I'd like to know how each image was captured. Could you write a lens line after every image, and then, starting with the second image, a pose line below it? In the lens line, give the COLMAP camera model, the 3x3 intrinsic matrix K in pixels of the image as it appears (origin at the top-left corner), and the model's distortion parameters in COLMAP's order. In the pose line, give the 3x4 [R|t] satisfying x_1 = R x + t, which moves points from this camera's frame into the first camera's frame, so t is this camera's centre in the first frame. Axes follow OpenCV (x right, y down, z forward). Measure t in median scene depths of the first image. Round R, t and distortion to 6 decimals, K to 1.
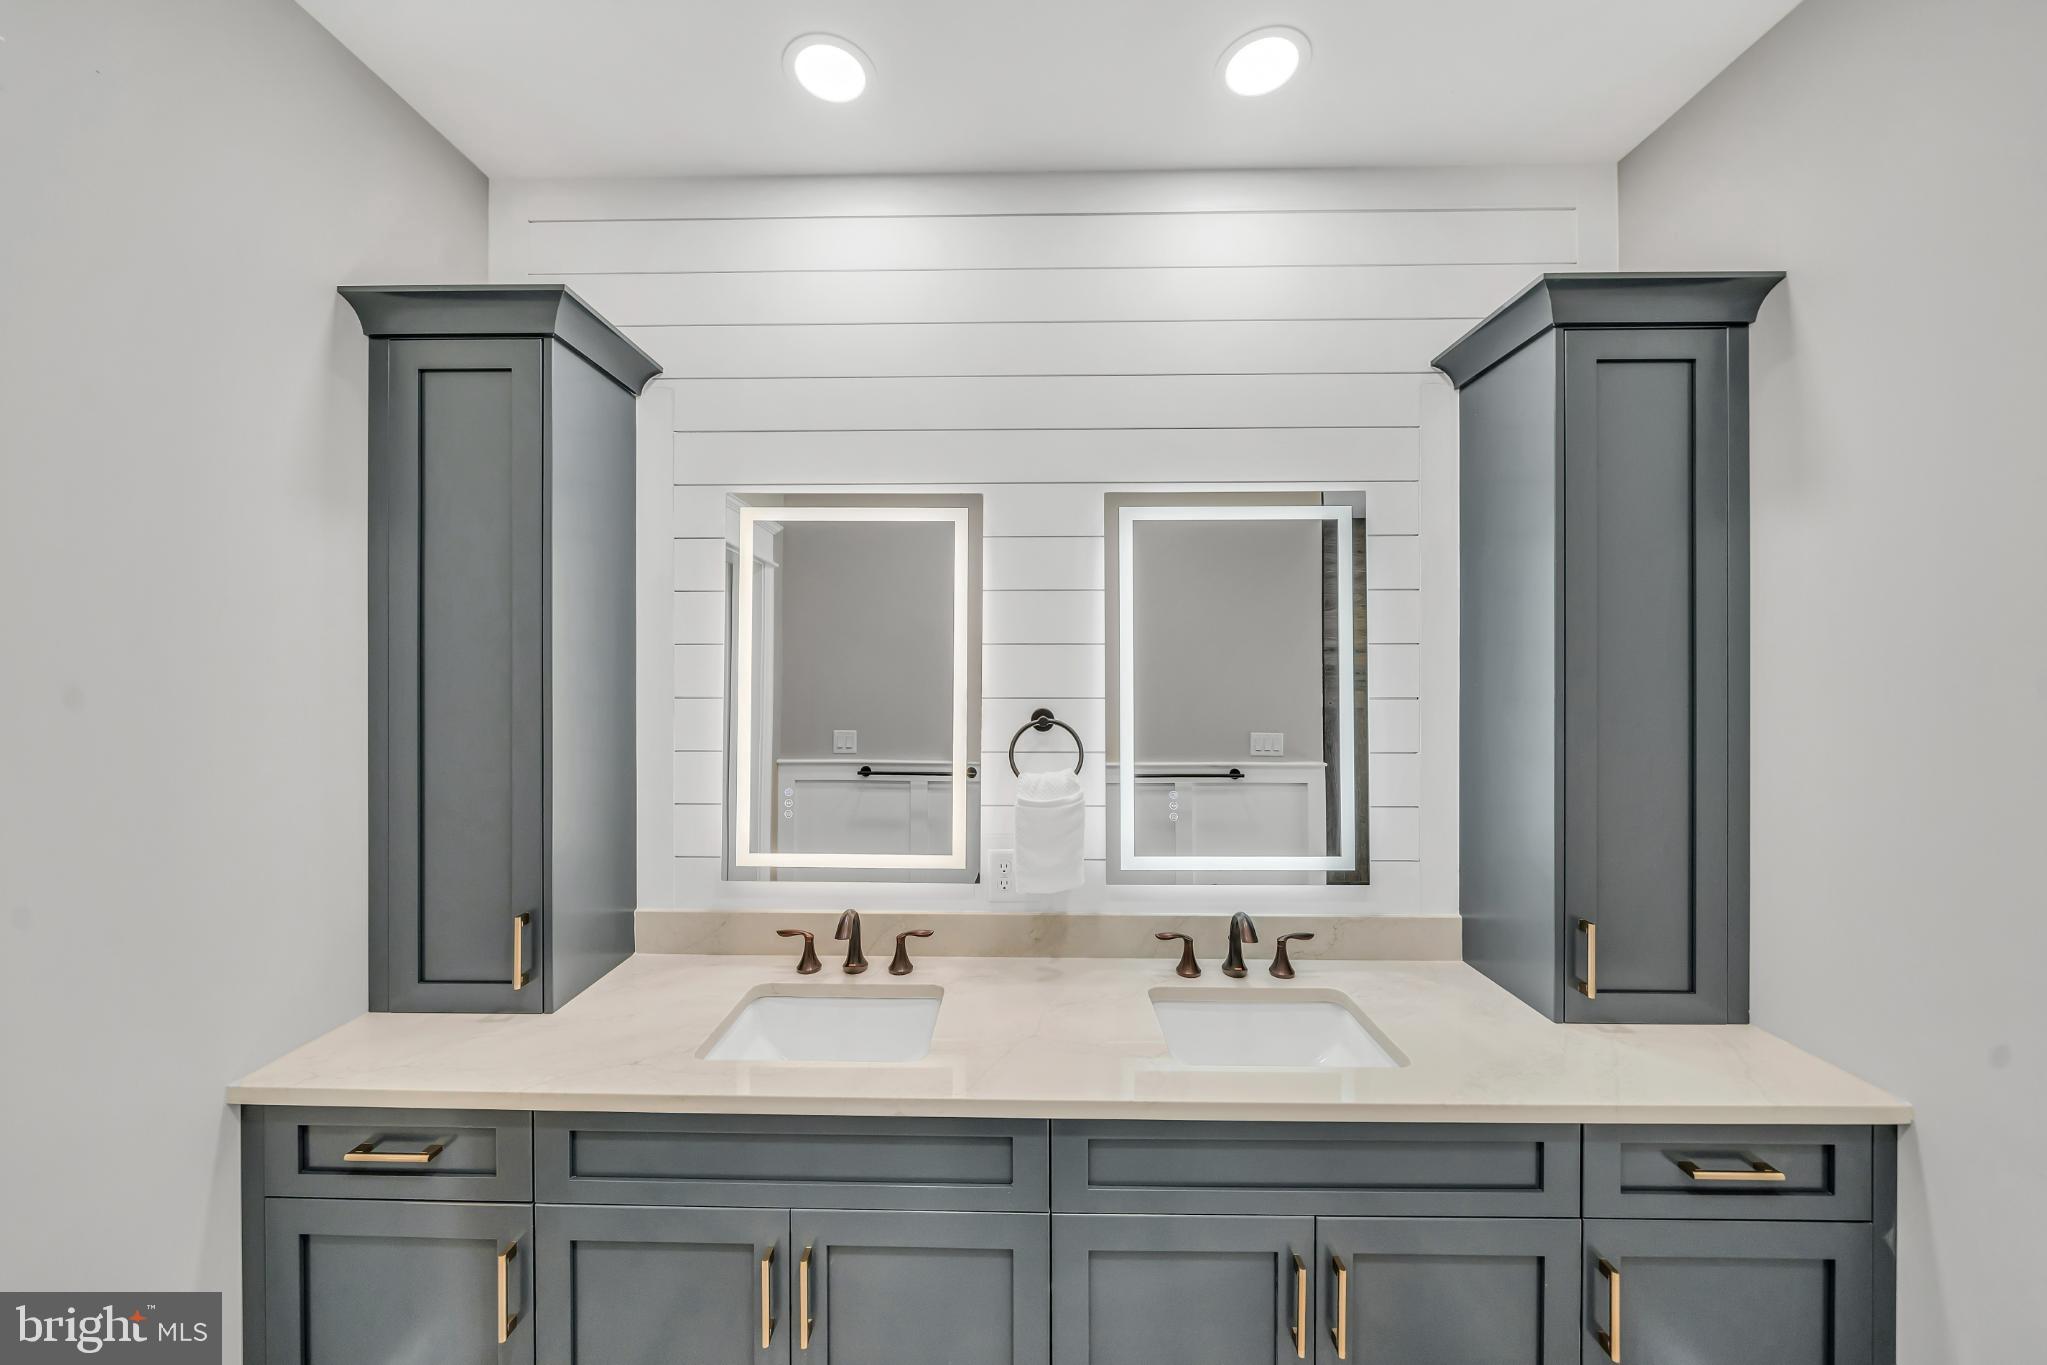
lens RADIAL K [[748.2, 0, 1028.9], [0, 748.2, 645.0], [0, 0, 1]] dist [-0.004580, -0.001556]
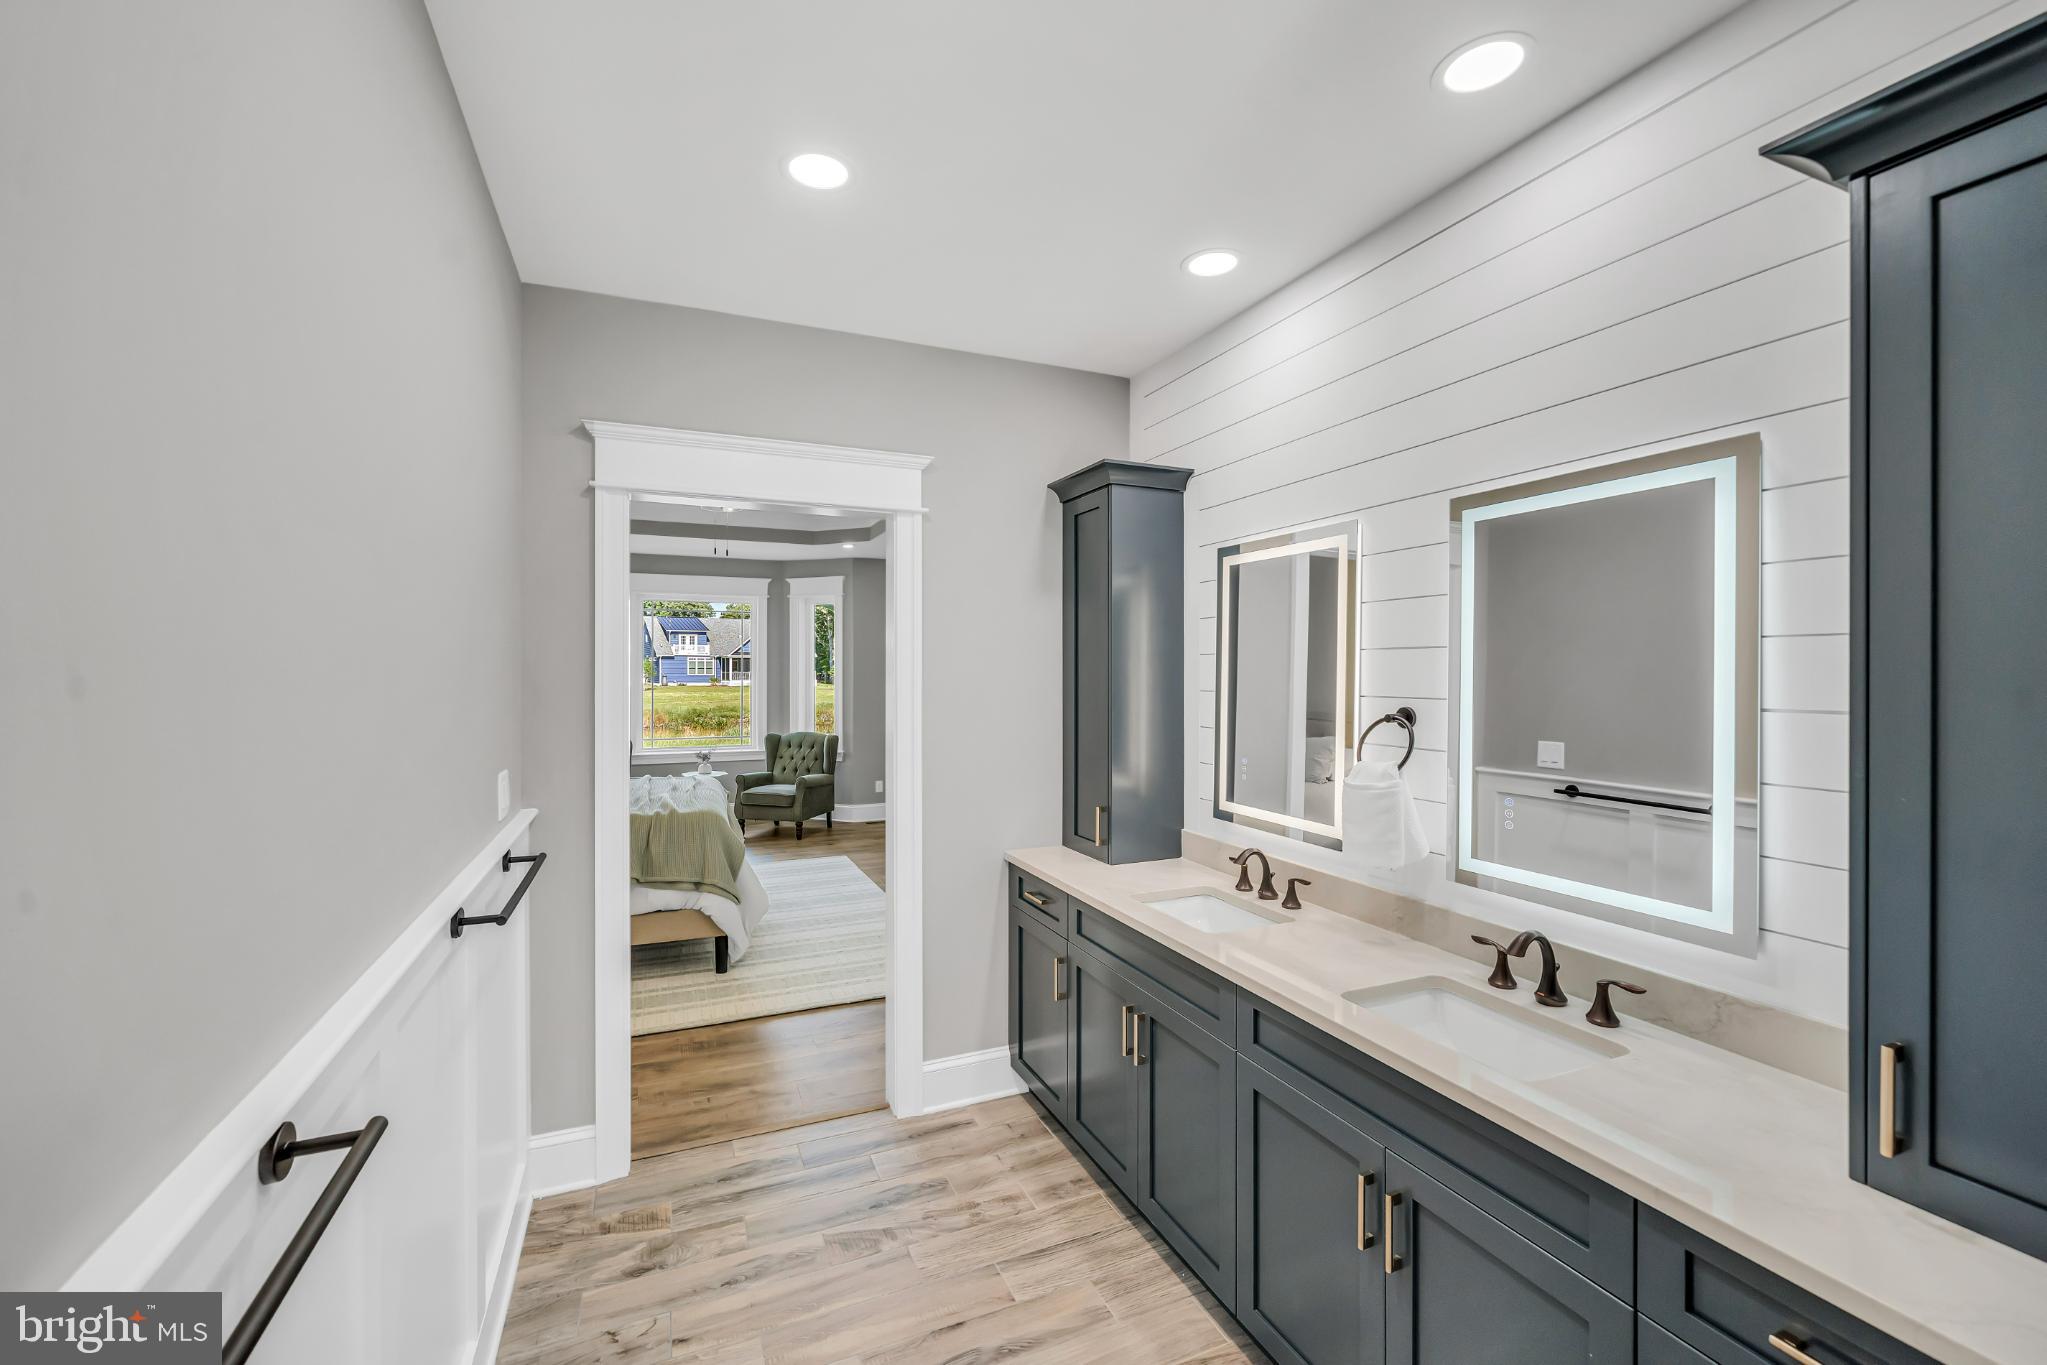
lens RADIAL K [[826.1, 0, 1028.5], [0, 826.1, 677.4], [0, 0, 1]] dist [0.000245, -0.000589]
pose [[0.417441, 0.002417, -0.908701, 0.756527], [0.024250, 0.999611, 0.013799, 0.007548], [0.908380, -0.027796, 0.417220, 0.001858]]
